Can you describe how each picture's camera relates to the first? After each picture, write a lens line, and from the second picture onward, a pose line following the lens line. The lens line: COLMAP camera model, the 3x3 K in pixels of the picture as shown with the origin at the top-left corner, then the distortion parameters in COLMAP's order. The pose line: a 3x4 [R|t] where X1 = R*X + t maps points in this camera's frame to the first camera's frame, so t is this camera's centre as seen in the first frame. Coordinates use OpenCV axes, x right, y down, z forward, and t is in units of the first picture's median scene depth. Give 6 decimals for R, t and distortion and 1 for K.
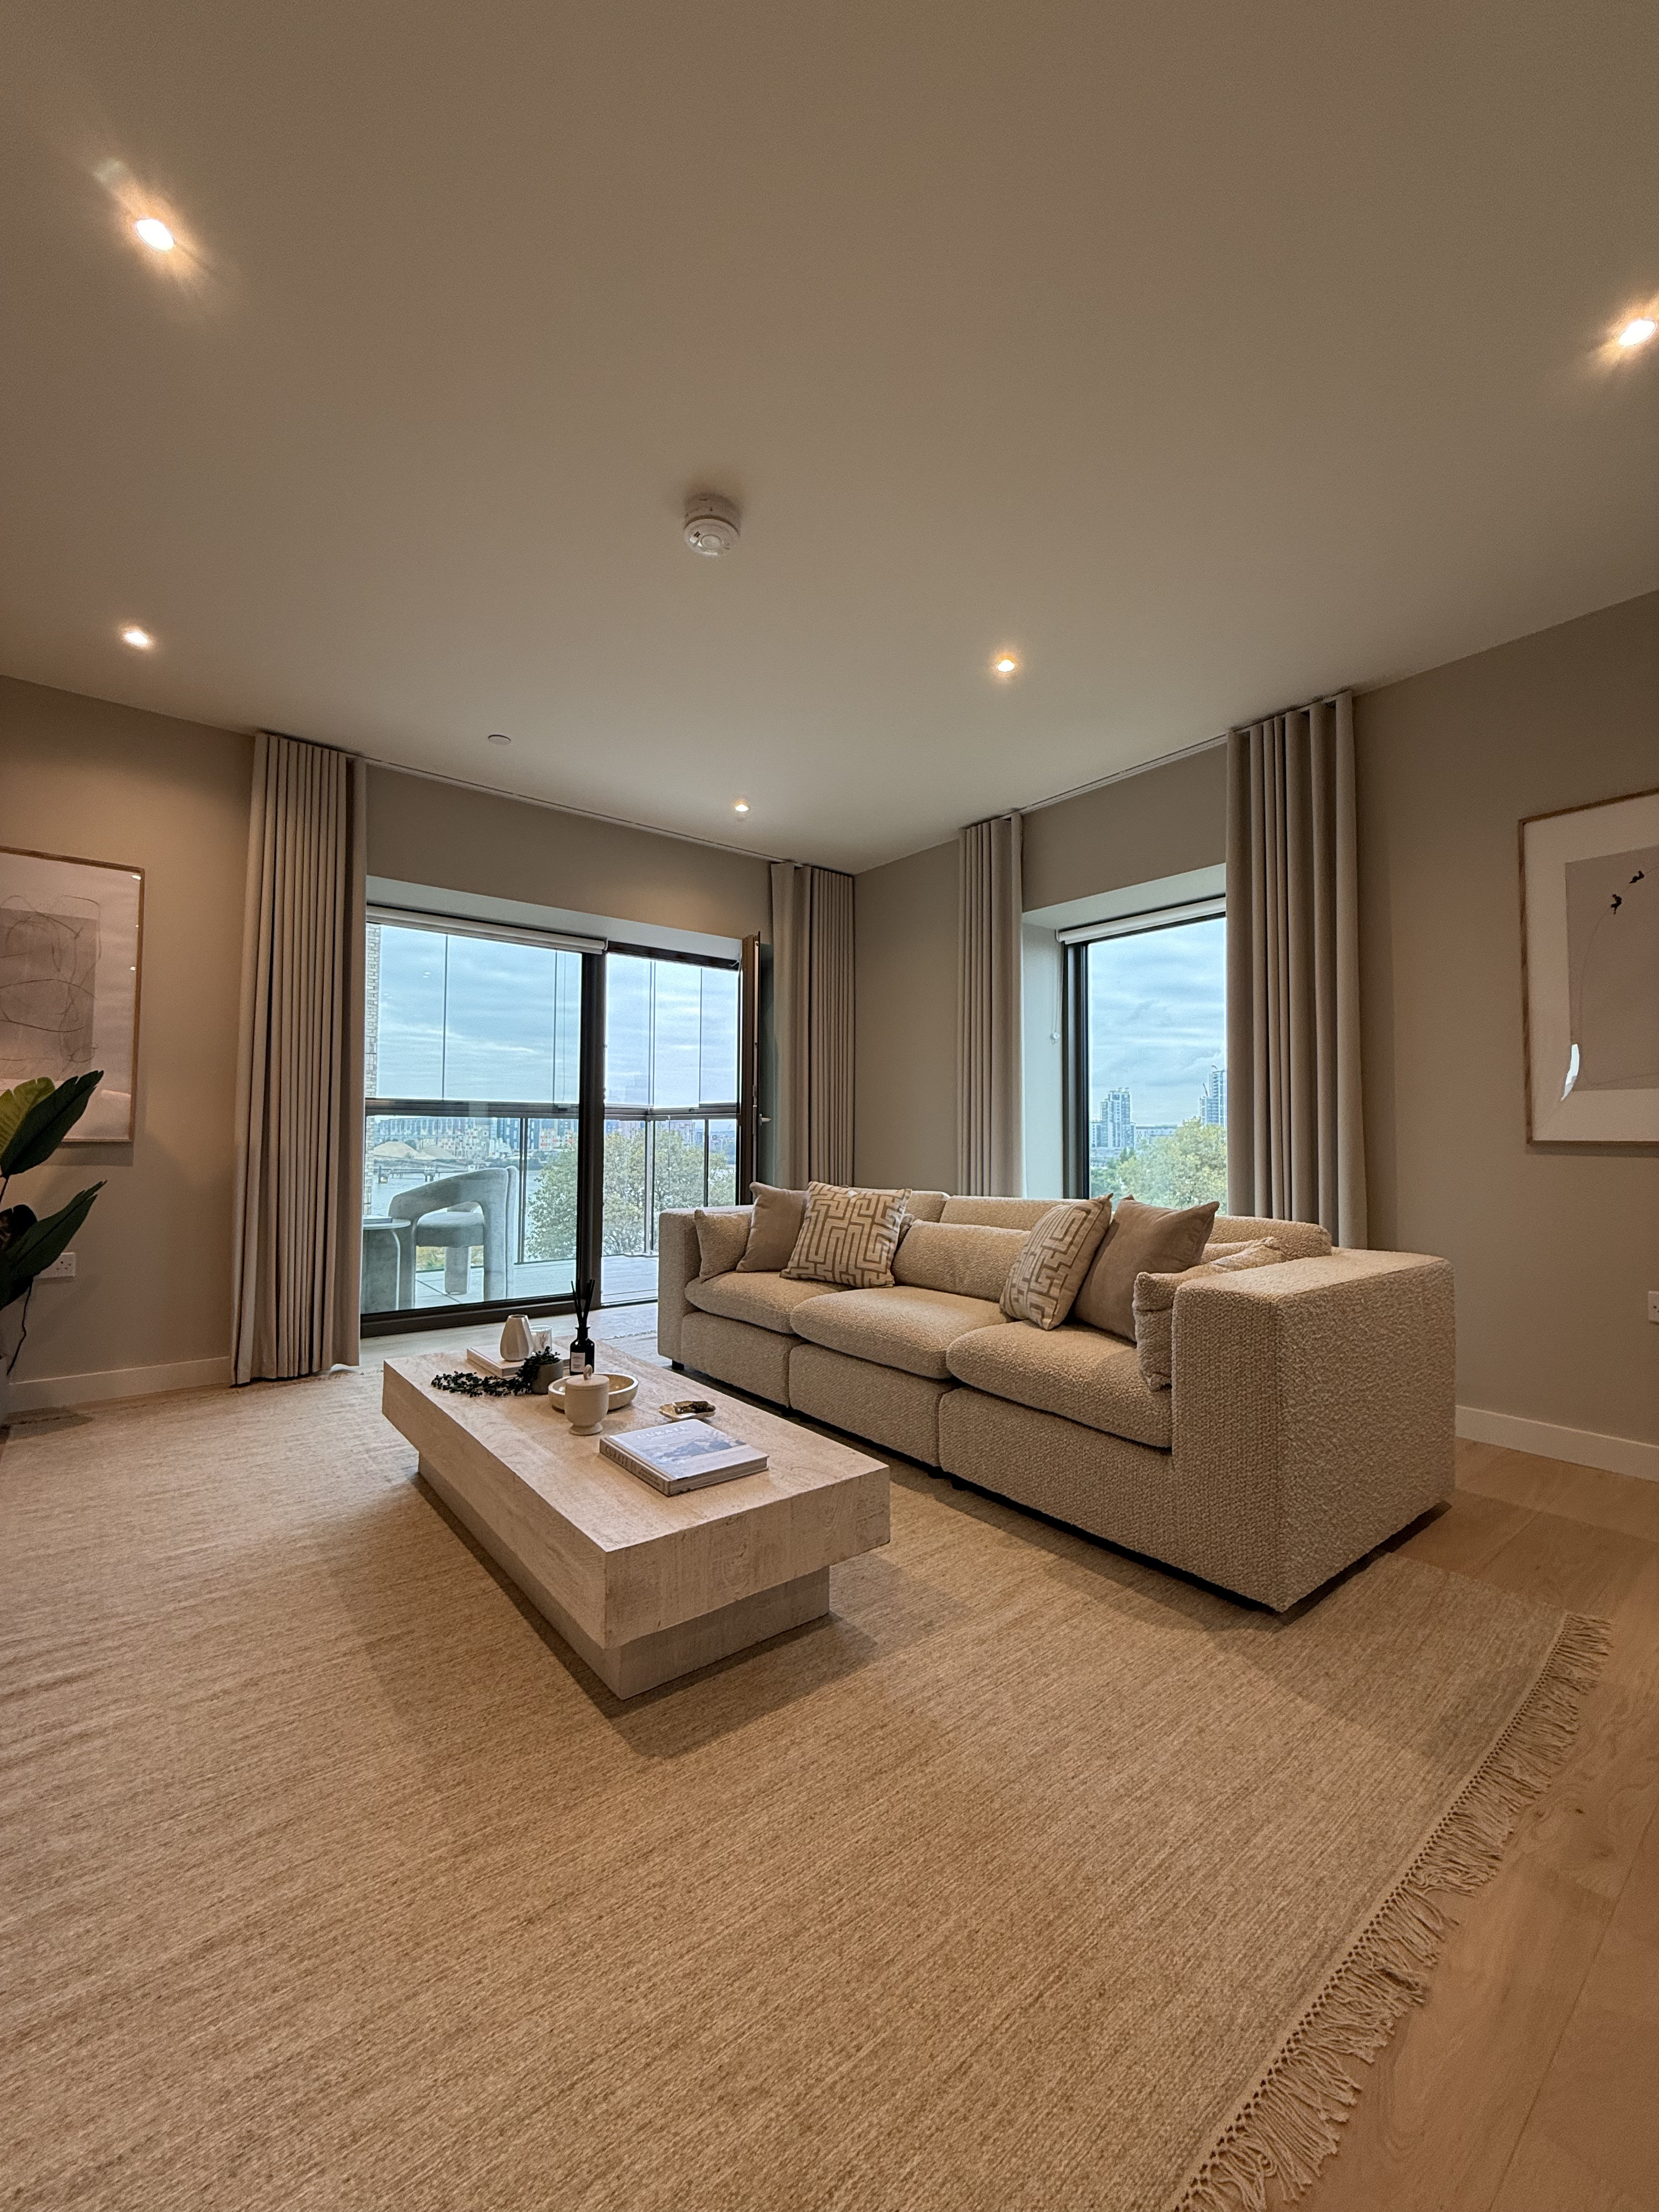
lens RADIAL K [[898.6, 0, 831.4], [0, 898.6, 1106.8], [0, 0, 1]] dist [-0.003828, 0.000929]
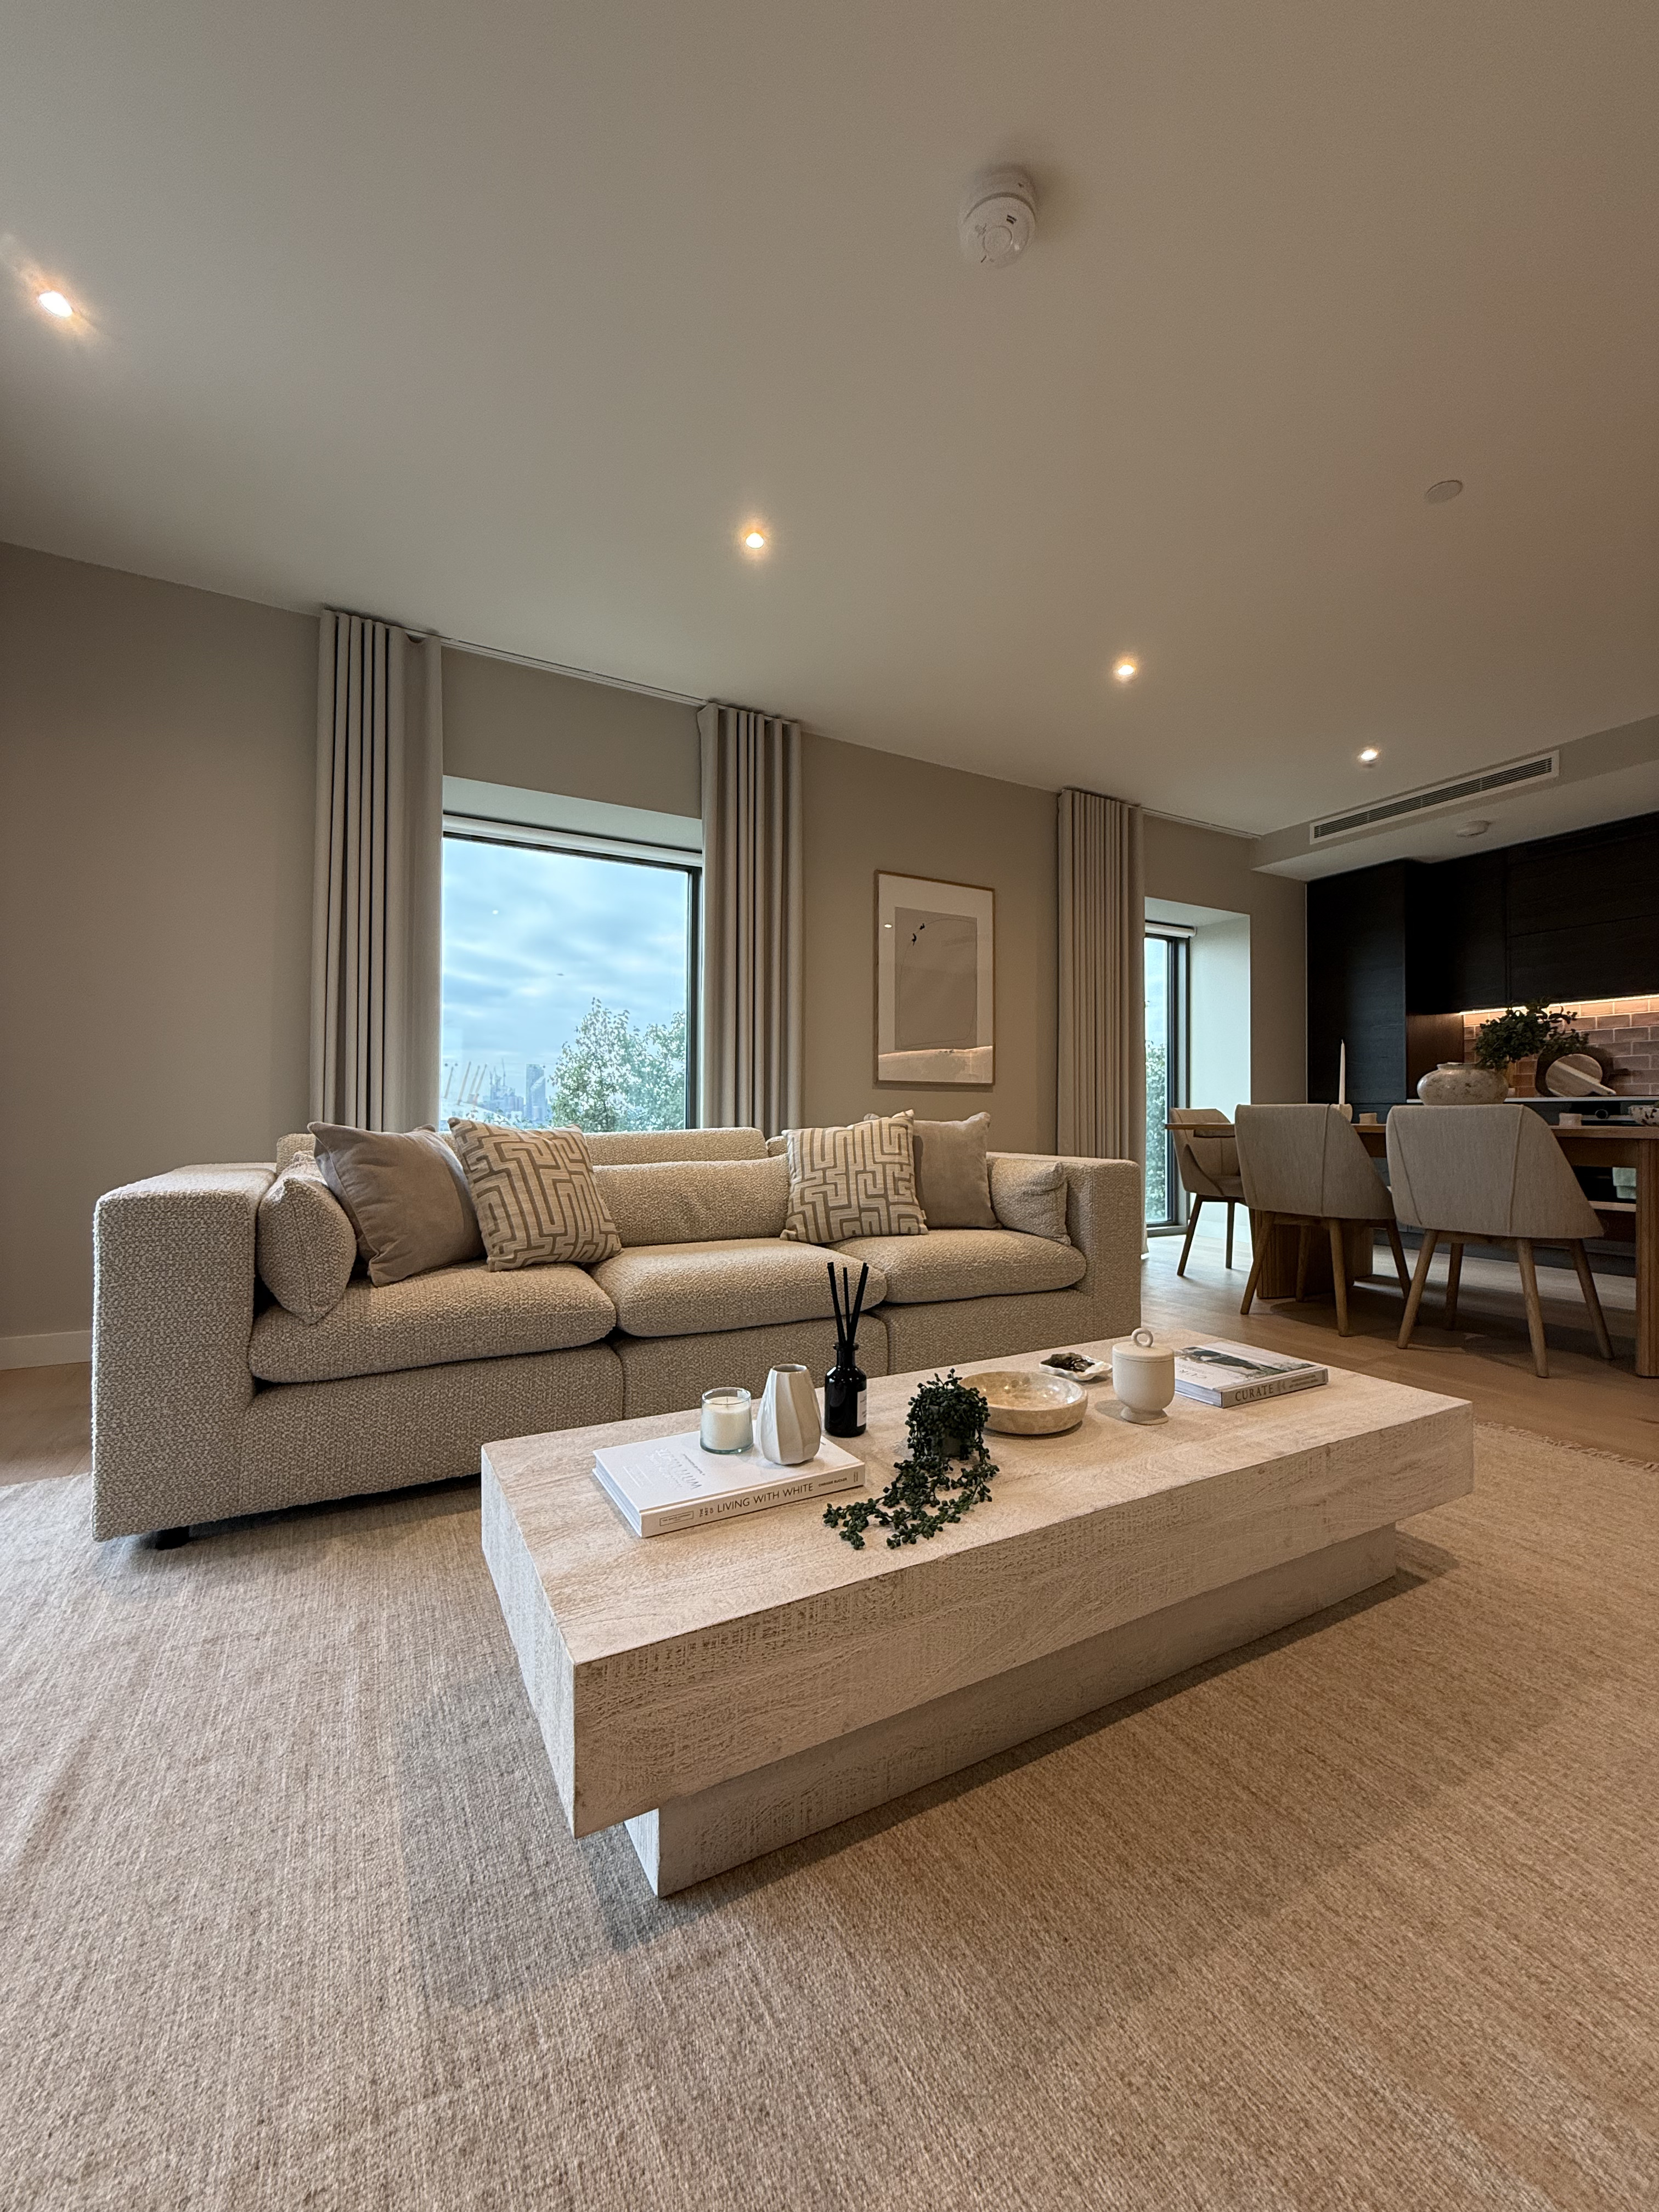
lens RADIAL K [[898.6, 0, 821.8], [0, 898.6, 1104.0], [0, 0, 1]] dist [-0.003828, 0.000929]
pose [[0.158086, 0.008709, 0.987387, -0.761175], [-0.033469, 0.999434, -0.003456, 0.088020], [-0.986858, -0.032501, 0.158287, 0.848459]]
